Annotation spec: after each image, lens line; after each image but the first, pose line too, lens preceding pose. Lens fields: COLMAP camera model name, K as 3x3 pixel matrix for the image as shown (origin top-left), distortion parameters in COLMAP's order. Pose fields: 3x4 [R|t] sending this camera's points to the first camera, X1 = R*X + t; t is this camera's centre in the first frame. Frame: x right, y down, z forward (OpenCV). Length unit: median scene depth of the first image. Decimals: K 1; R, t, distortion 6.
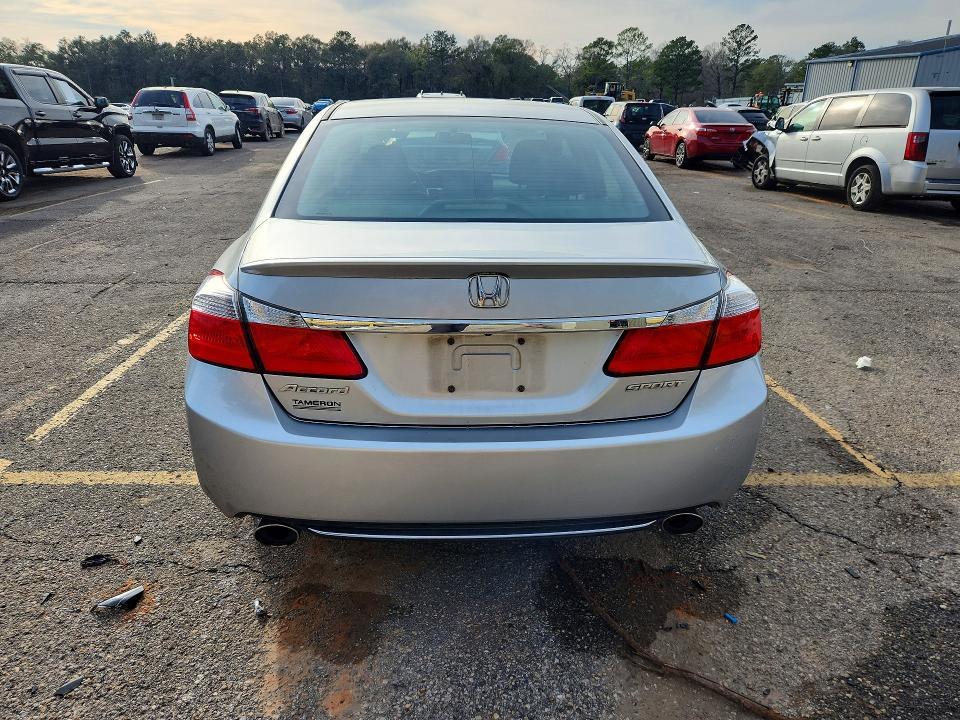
lens RADIAL K [[657.0, 0, 480.0], [0, 657.0, 360.0], [0, 0, 1]] dist [0.057198, -0.051629]
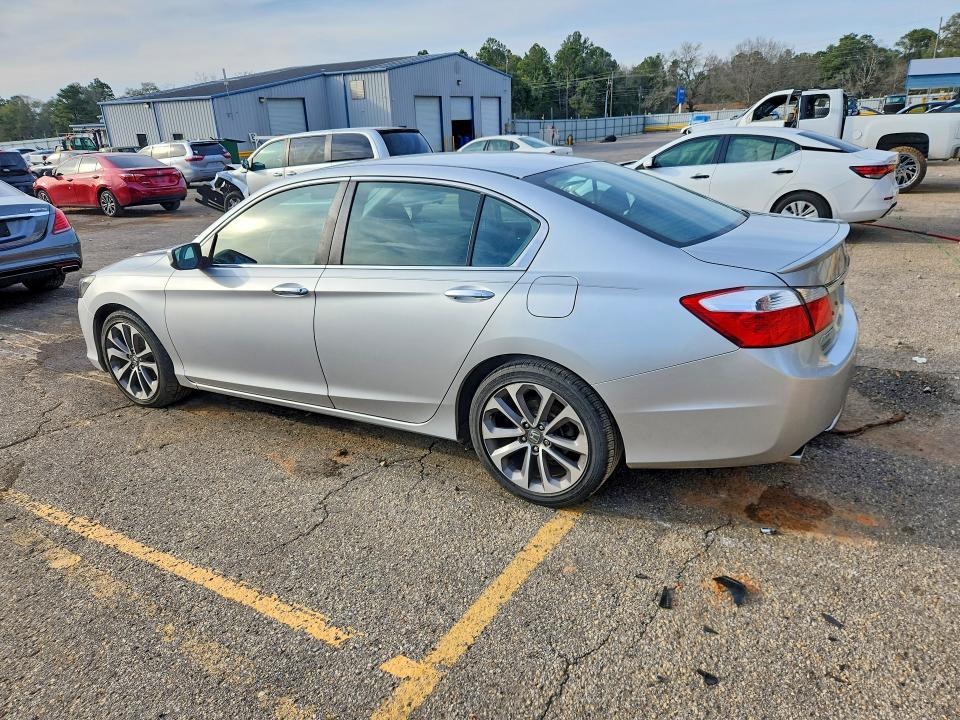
lens RADIAL K [[657.0, 0, 480.0], [0, 657.0, 360.0], [0, 0, 1]] dist [0.057198, -0.051629]
pose [[0.548878, -0.308752, 0.776792, -0.278569], [0.347579, 0.929438, 0.123827, -0.054539], [-0.760212, 0.202031, 0.617464, 0.097325]]
